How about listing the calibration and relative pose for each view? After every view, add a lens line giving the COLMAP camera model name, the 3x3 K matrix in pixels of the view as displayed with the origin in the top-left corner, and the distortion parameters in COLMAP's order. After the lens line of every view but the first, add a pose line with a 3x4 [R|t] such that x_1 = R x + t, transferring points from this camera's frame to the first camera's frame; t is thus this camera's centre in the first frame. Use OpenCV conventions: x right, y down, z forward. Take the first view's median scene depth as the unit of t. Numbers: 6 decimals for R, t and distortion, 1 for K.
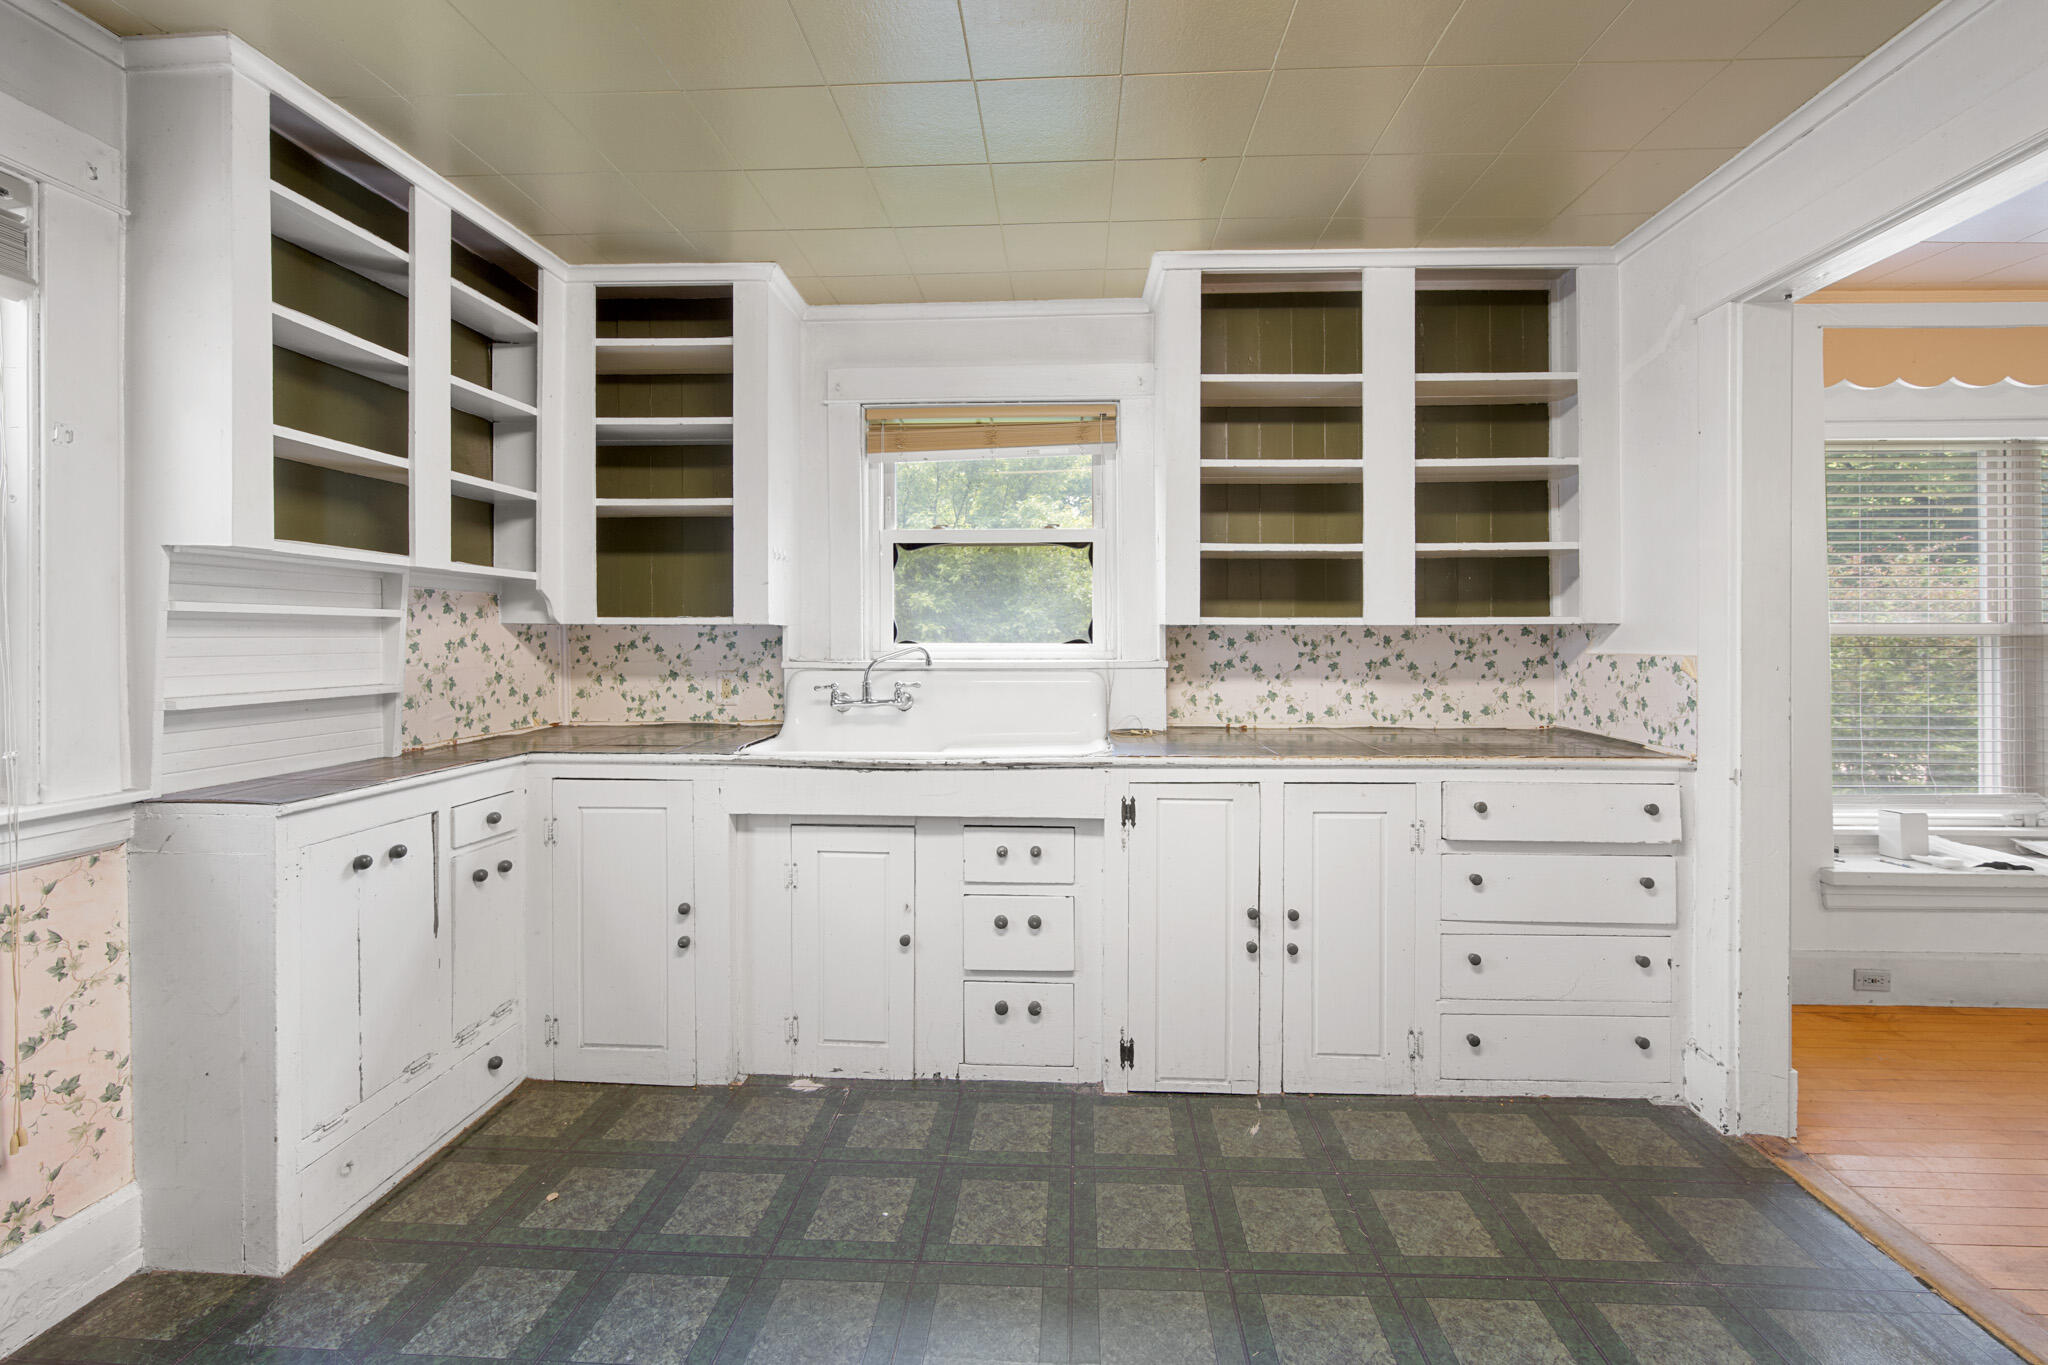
lens RADIAL K [[826.3, 0, 1032.1], [0, 826.3, 635.5], [0, 0, 1]] dist [-0.000282, 0.000456]
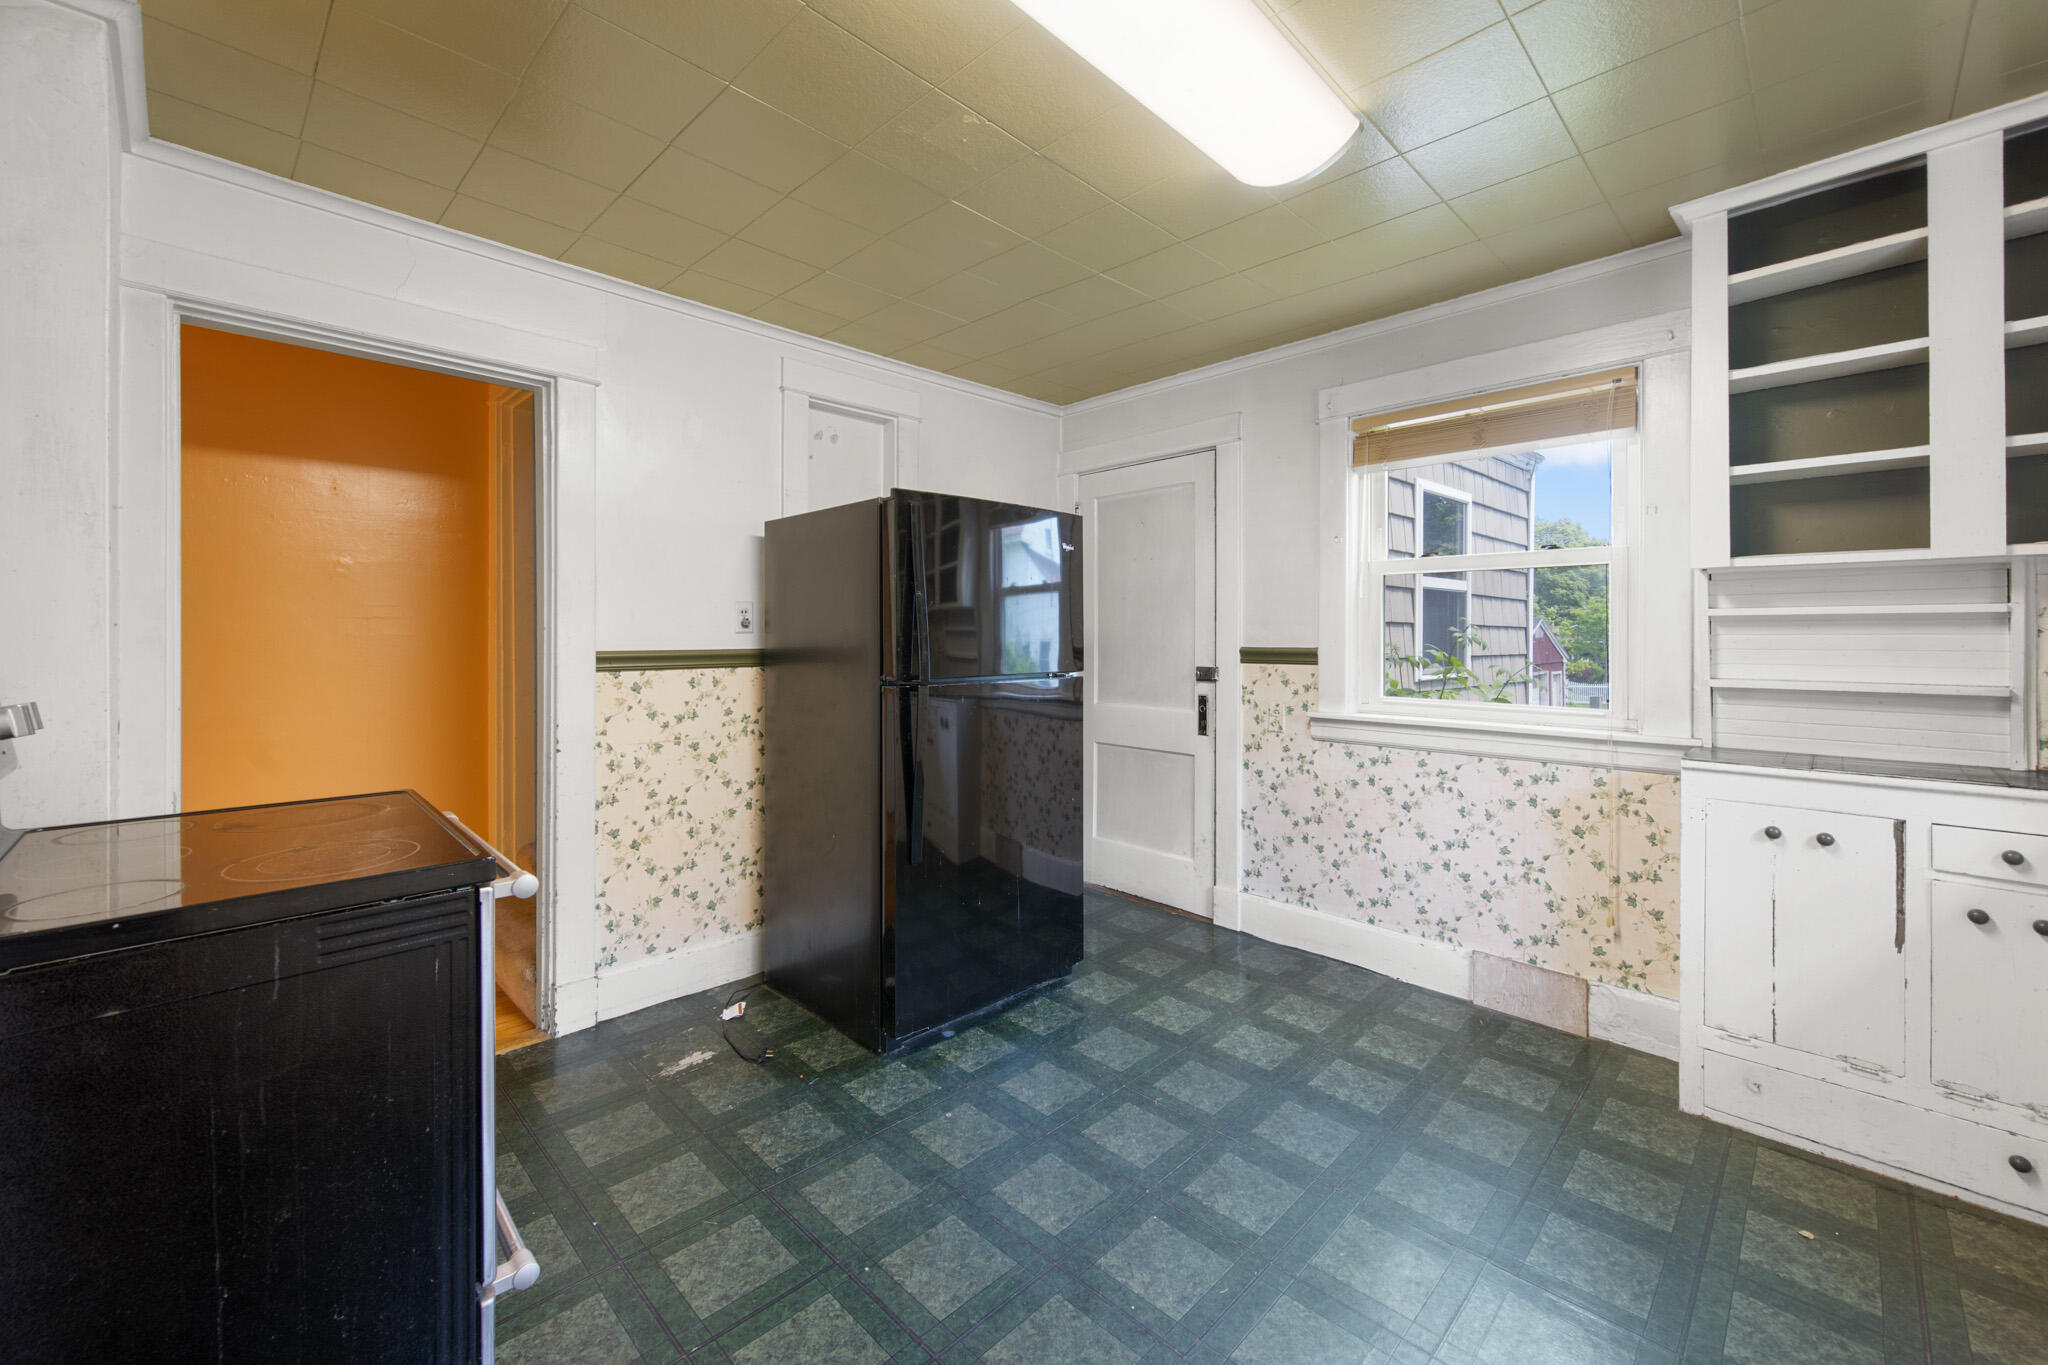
lens RADIAL K [[826.3, 0, 1032.1], [0, 826.3, 635.5], [0, 0, 1]] dist [-0.000282, 0.000456]
pose [[-0.665648, 0.001828, -0.746263, 0.560656], [0.002835, 0.999996, -0.000078, 0.000585], [0.746260, -0.002167, -0.665651, 0.781556]]
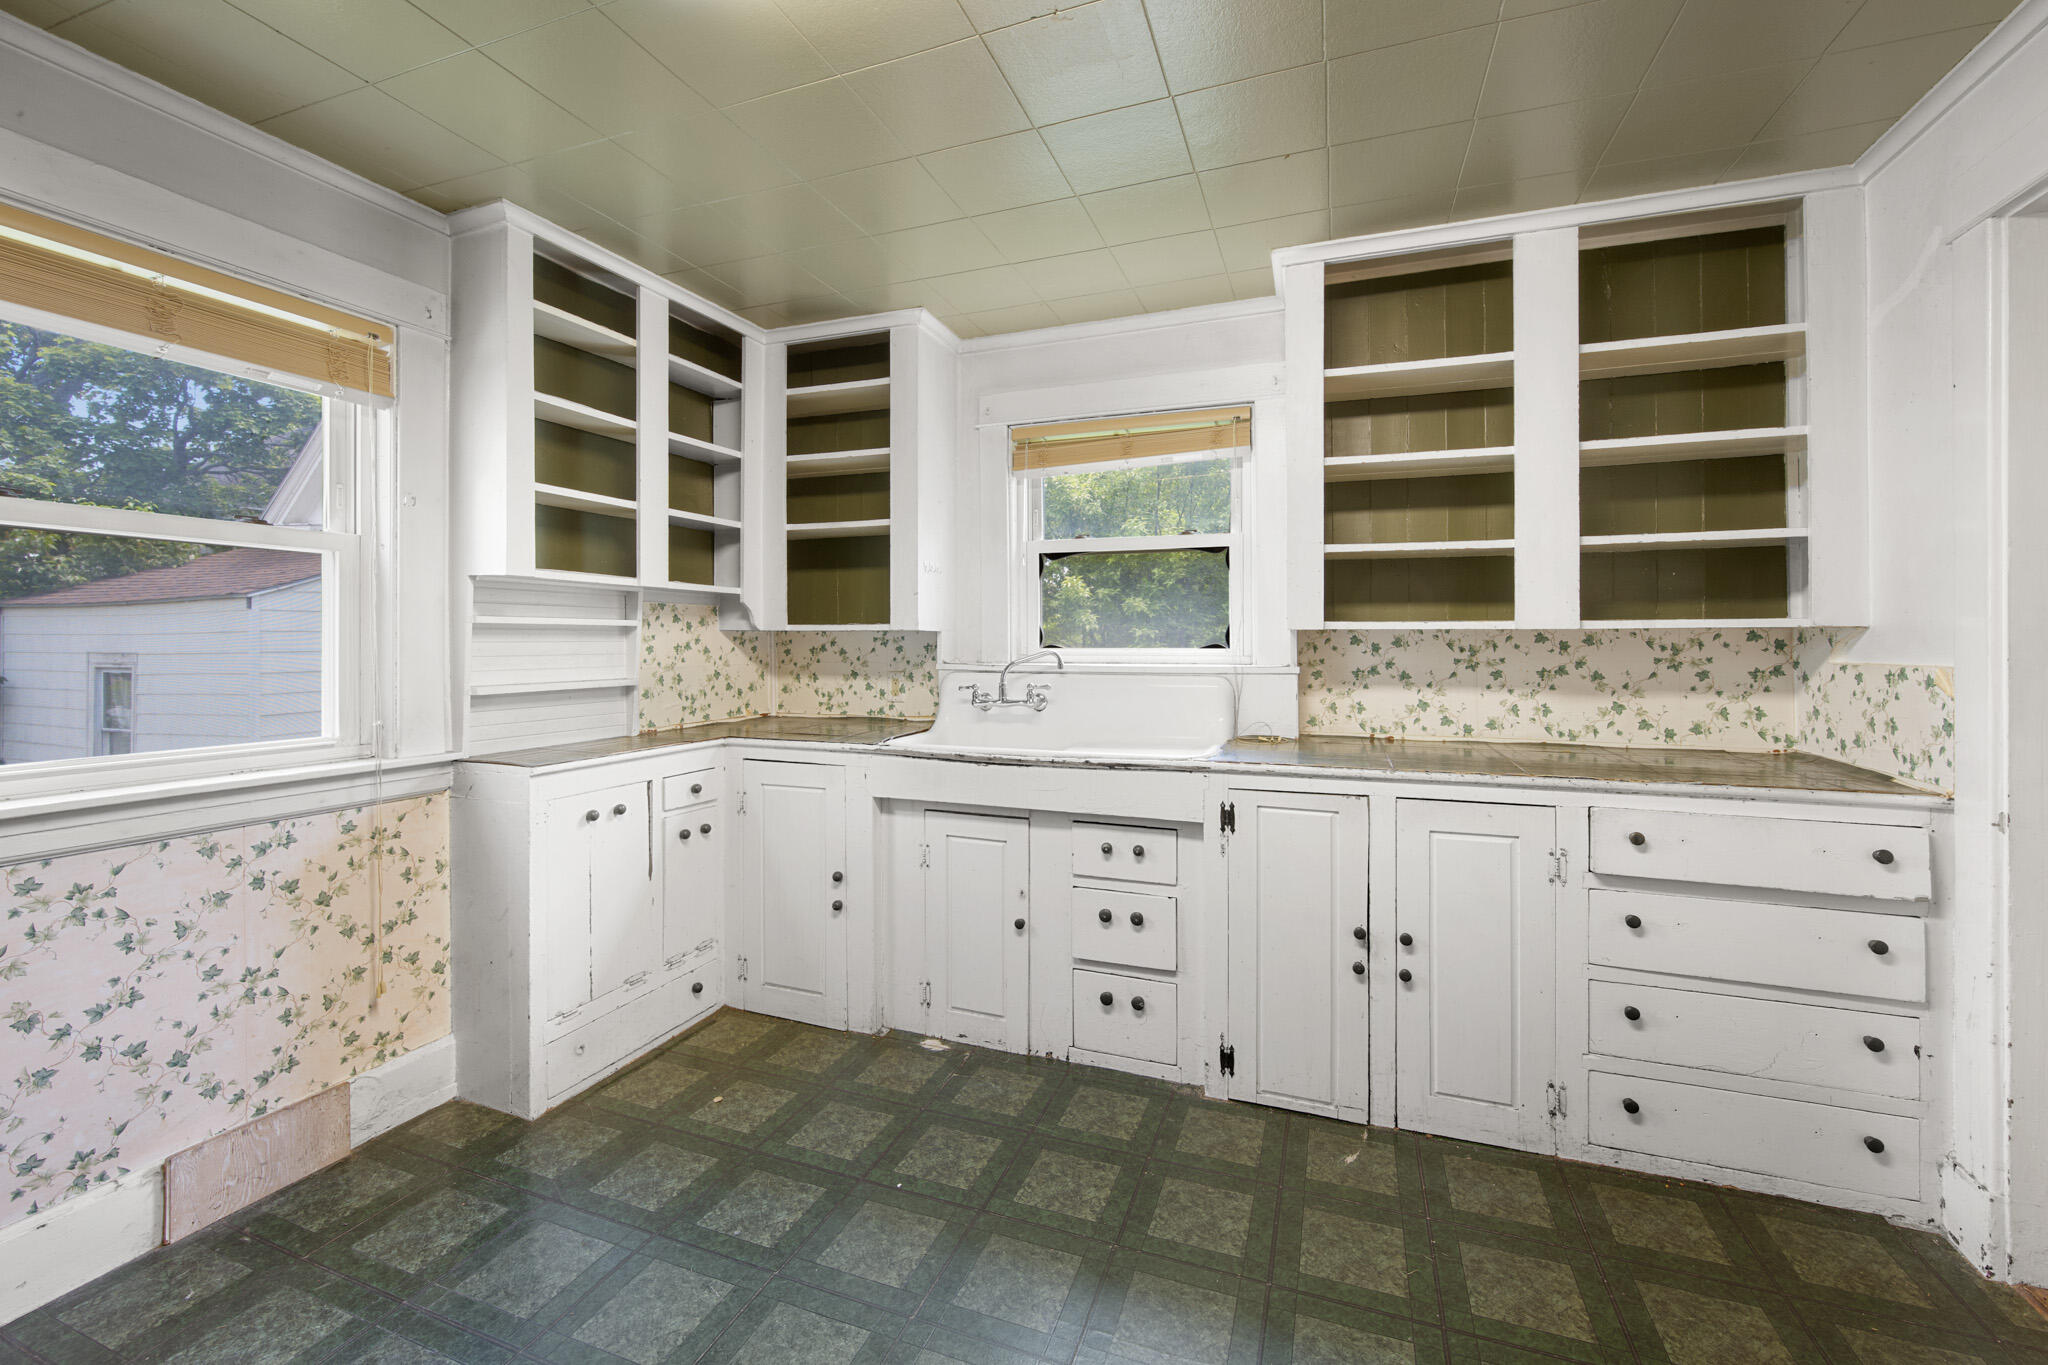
lens RADIAL K [[826.3, 0, 1032.1], [0, 826.3, 635.5], [0, 0, 1]] dist [-0.000282, 0.000456]
pose [[0.953005, -0.001112, -0.302953, 0.188734], [0.000006, 0.999993, -0.003651, -0.002730], [0.302955, 0.003477, 0.952999, -0.021911]]
